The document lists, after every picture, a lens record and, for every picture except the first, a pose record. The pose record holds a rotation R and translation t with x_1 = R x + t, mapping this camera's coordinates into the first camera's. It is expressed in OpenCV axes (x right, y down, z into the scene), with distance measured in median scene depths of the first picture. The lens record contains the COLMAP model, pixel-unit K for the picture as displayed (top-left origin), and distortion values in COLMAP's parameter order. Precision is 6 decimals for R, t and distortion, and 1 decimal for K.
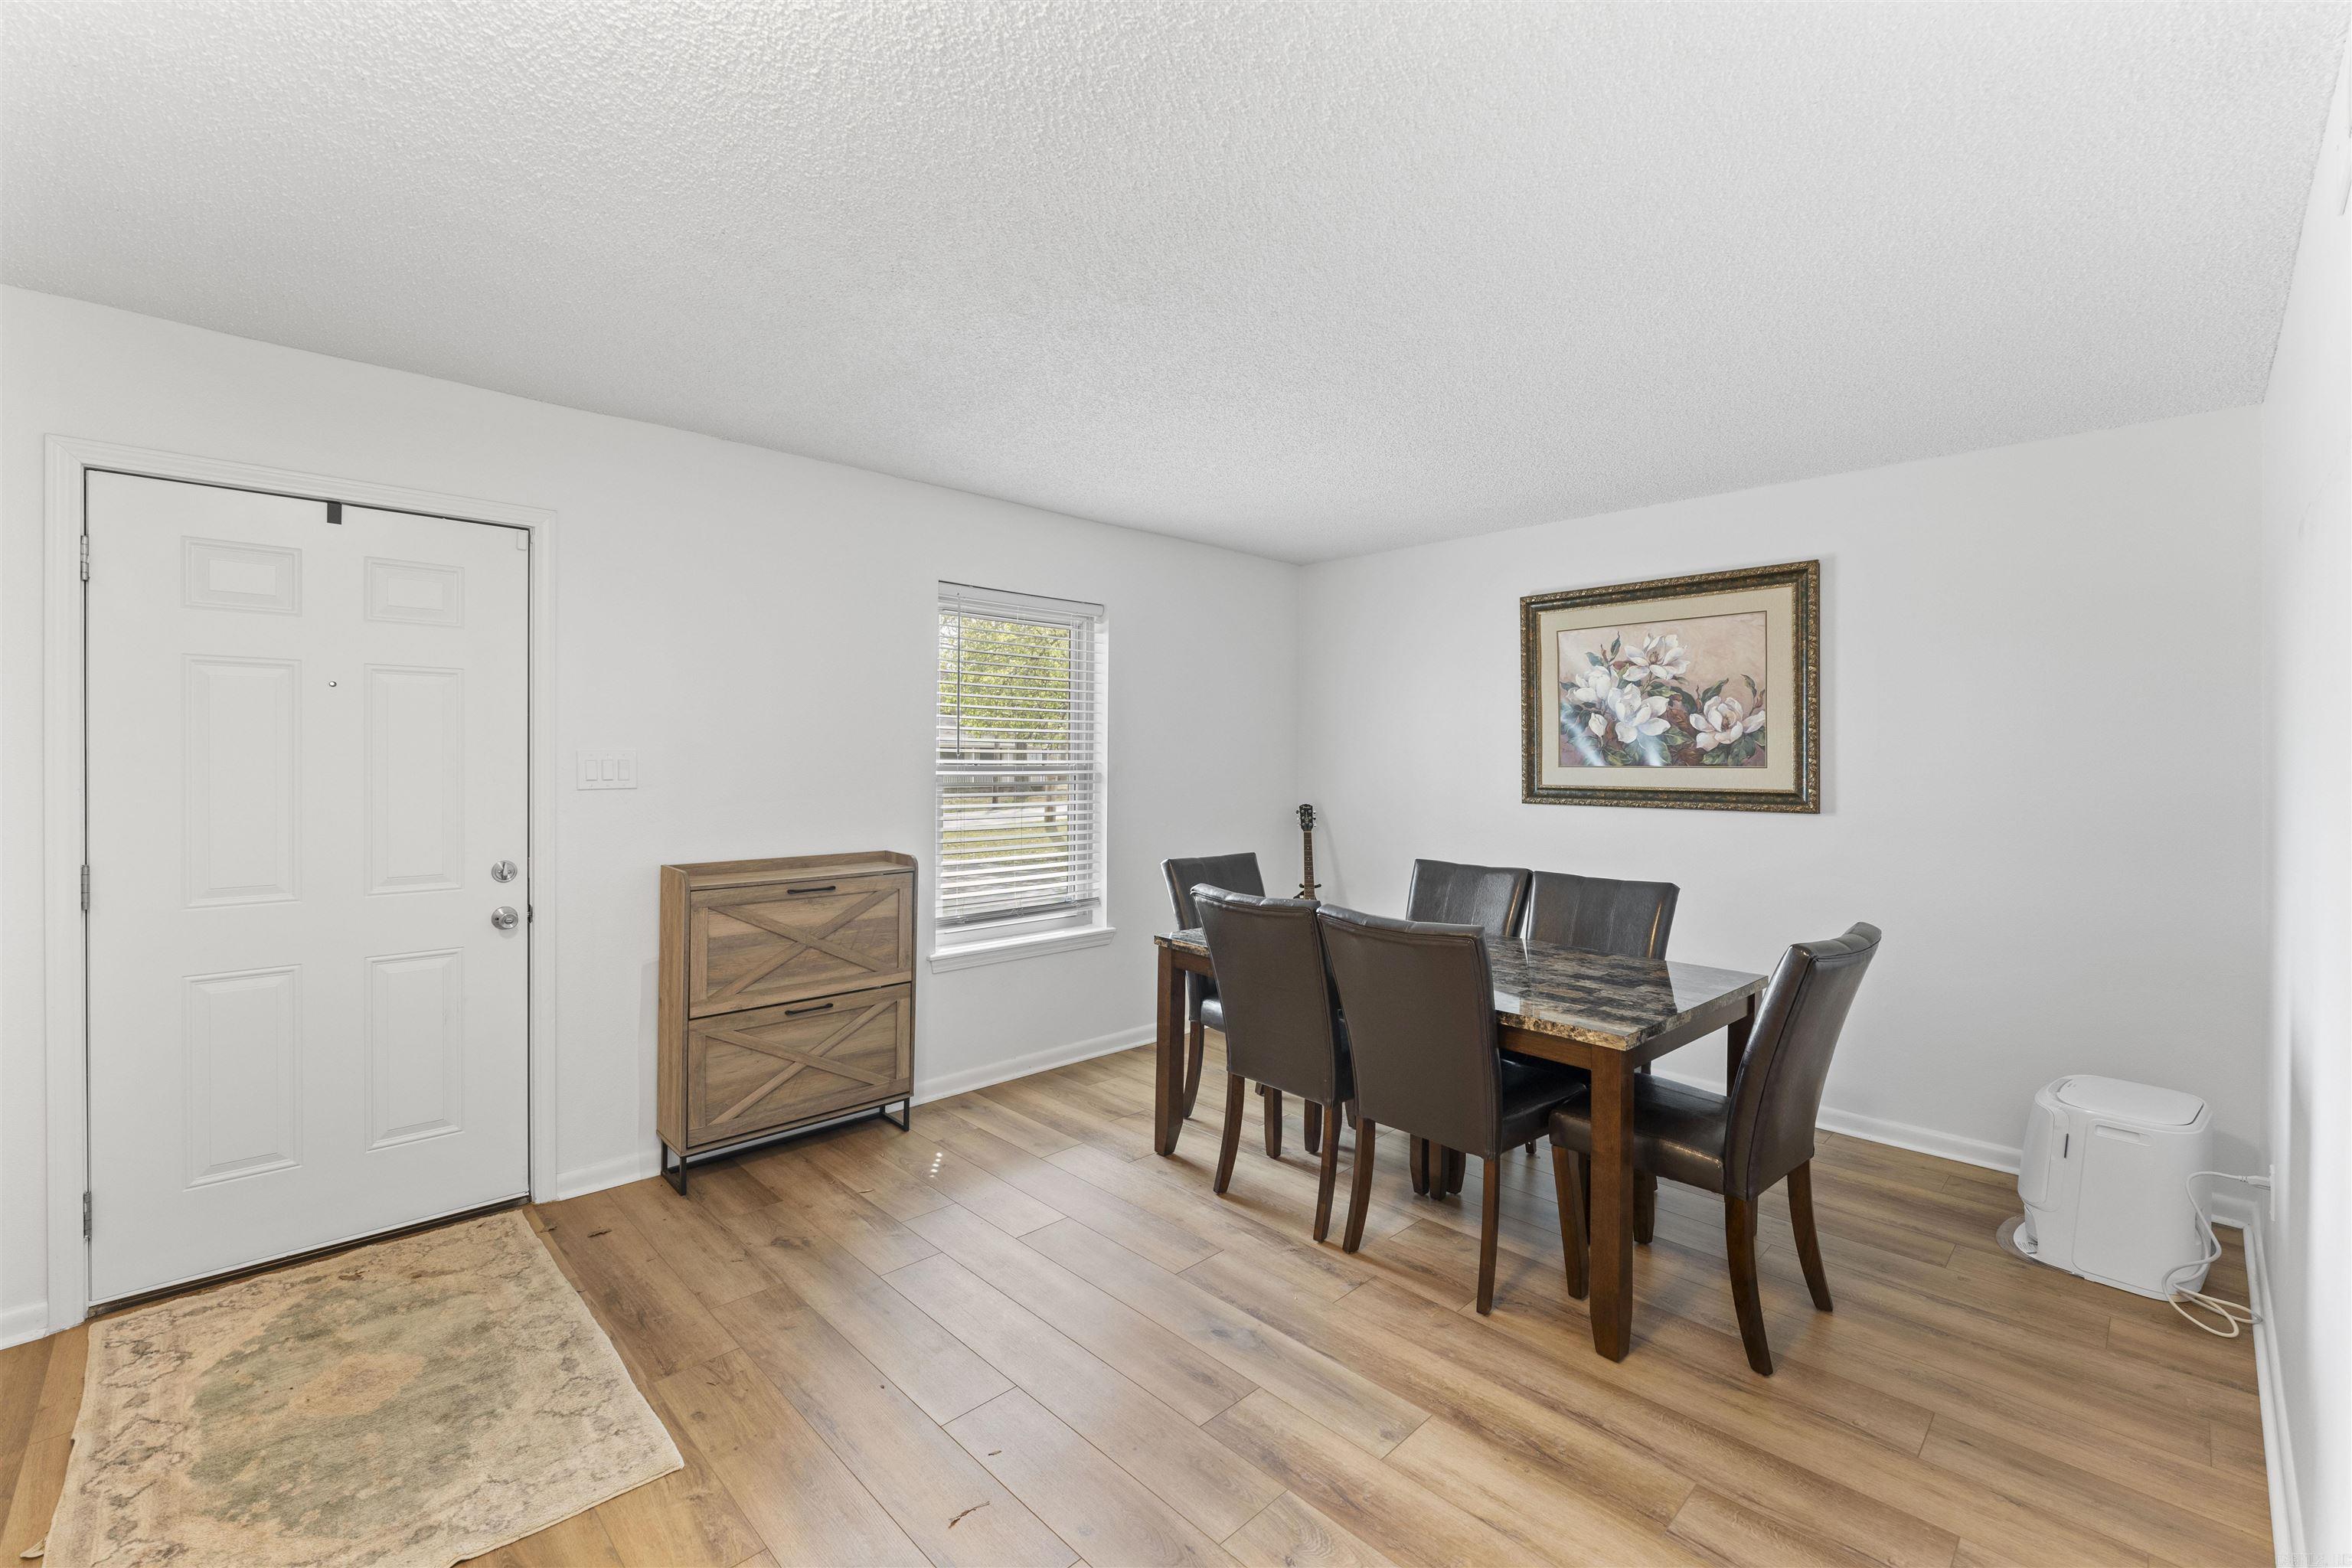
lens RADIAL K [[988.6, 0, 1176.2], [0, 988.6, 759.5], [0, 0, 1]] dist [-0.001018, -0.000094]
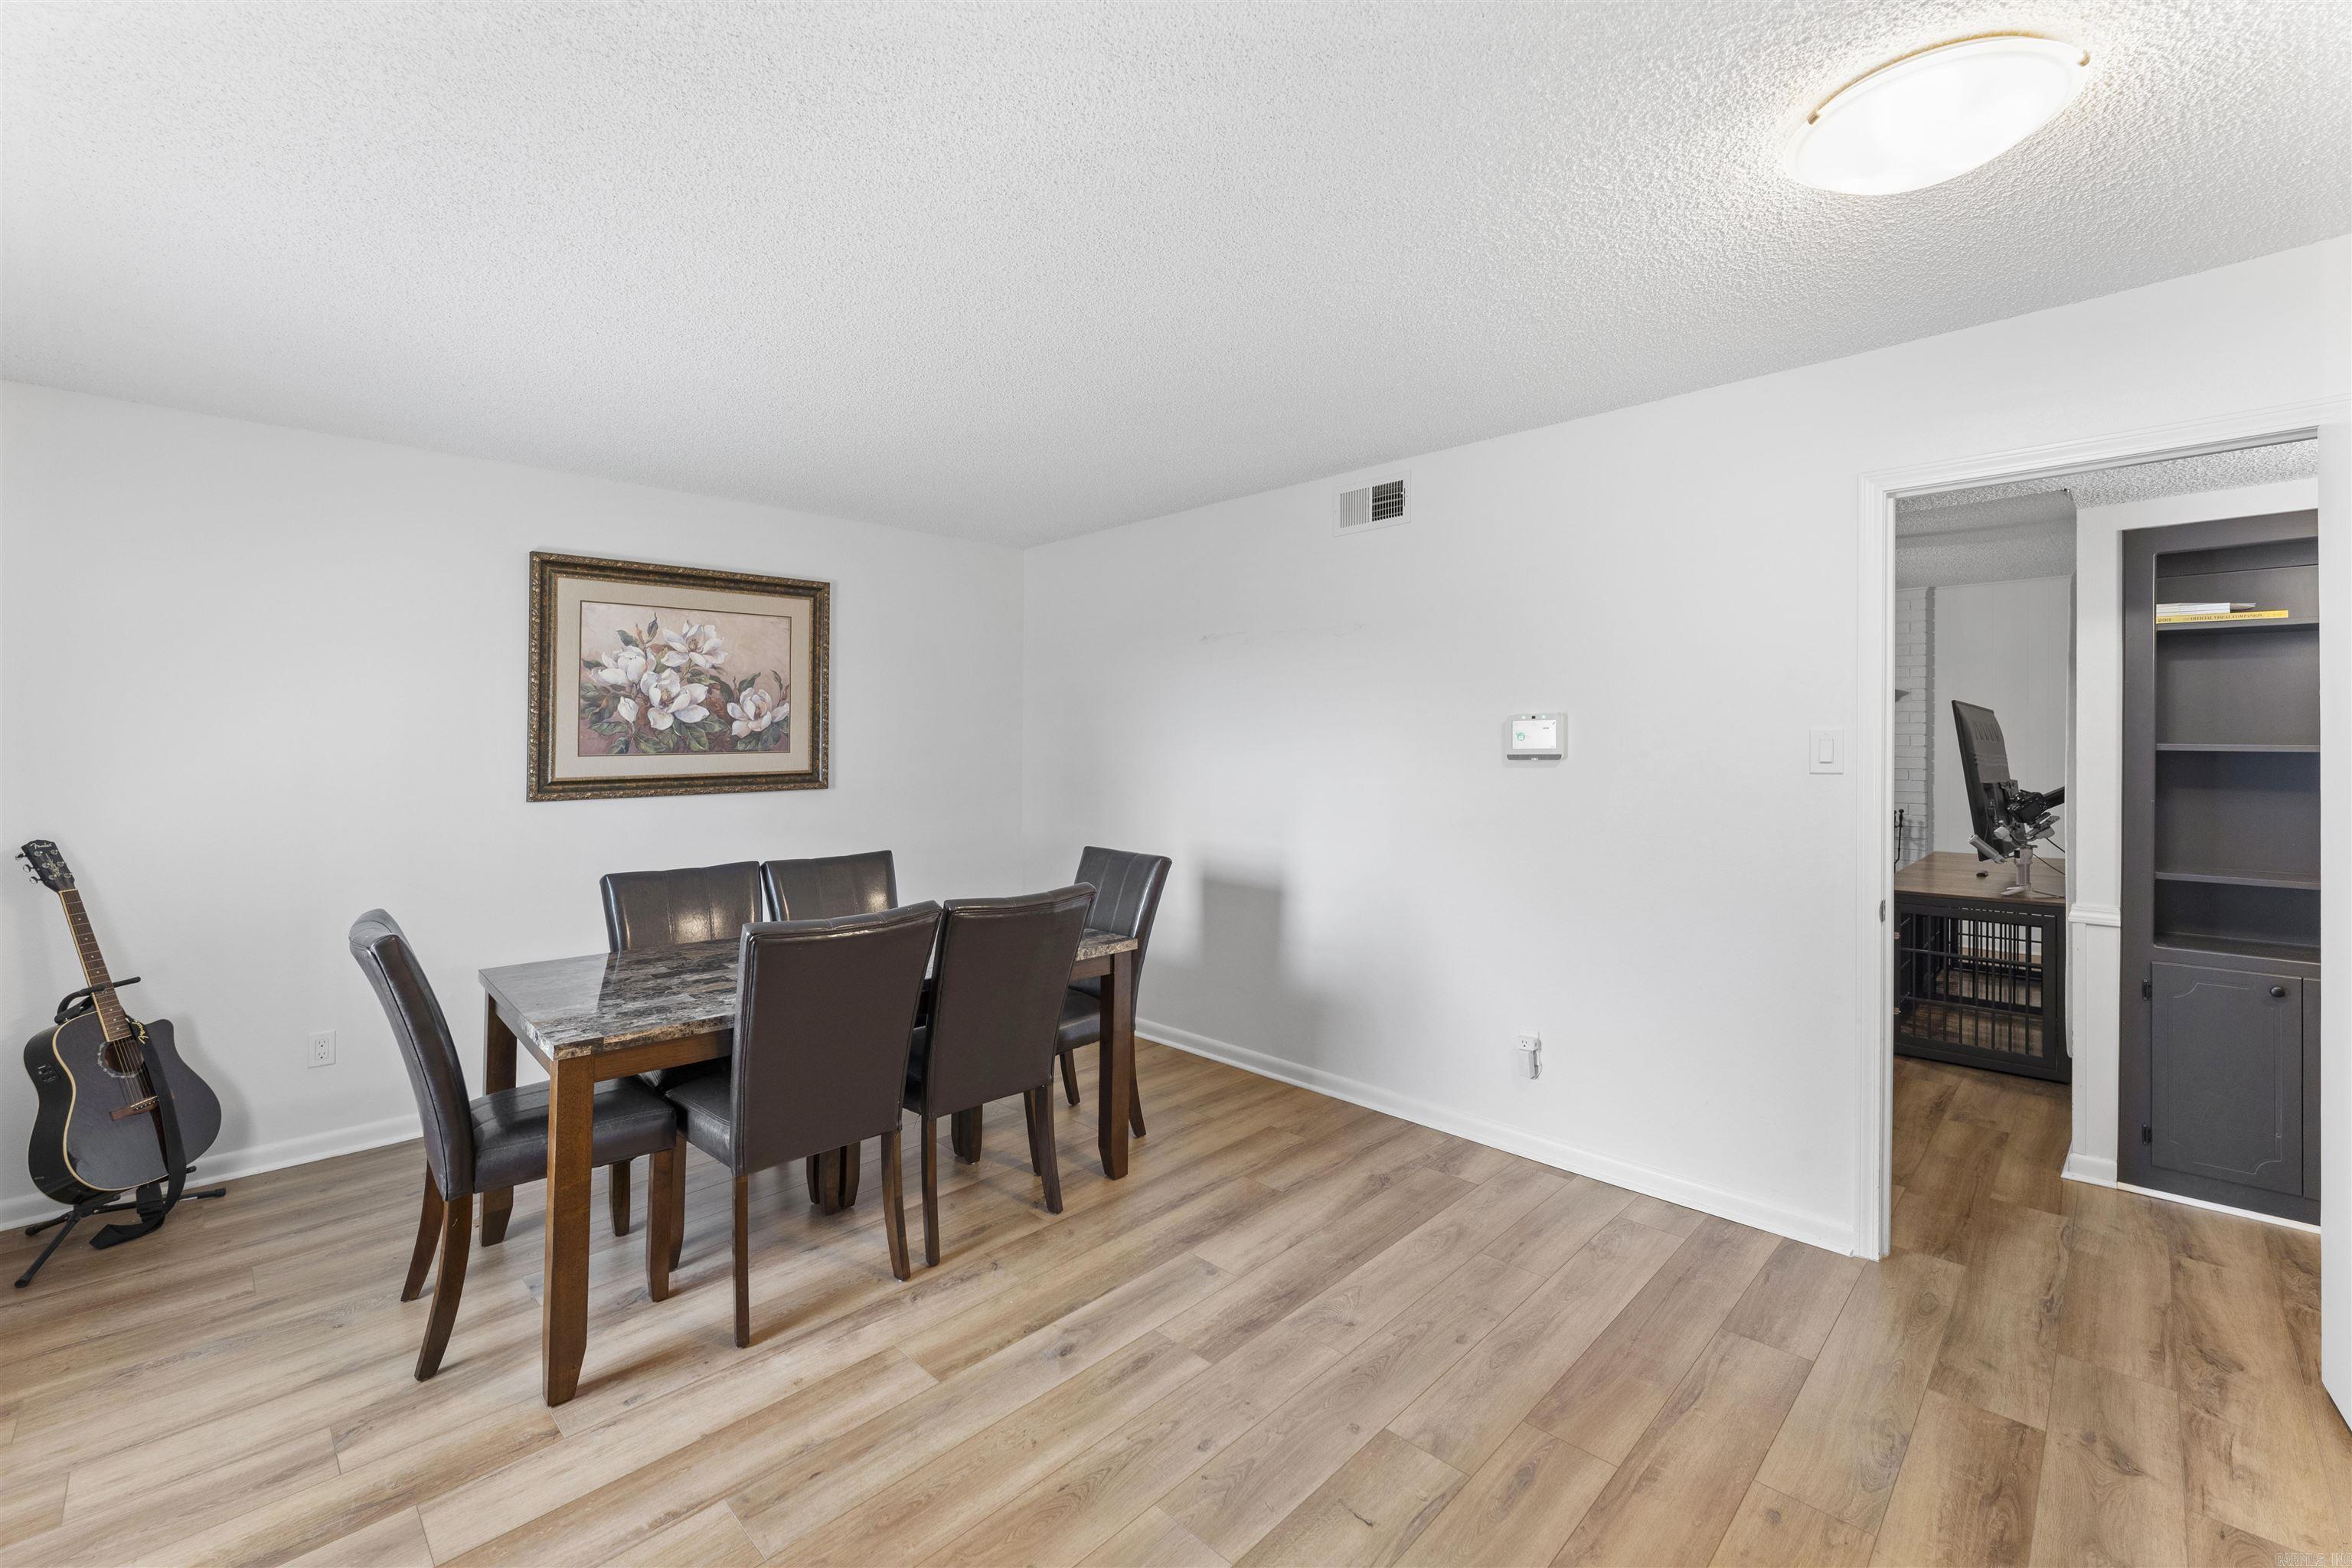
lens RADIAL K [[981.7, 0, 1175.2], [0, 981.7, 739.8], [0, 0, 1]] dist [-0.002613, -0.000216]
pose [[-0.016667, -0.002634, 0.999858, -0.538321], [0.010555, 0.999940, 0.002810, -0.004421], [-0.999805, 0.010601, -0.016638, 0.543392]]
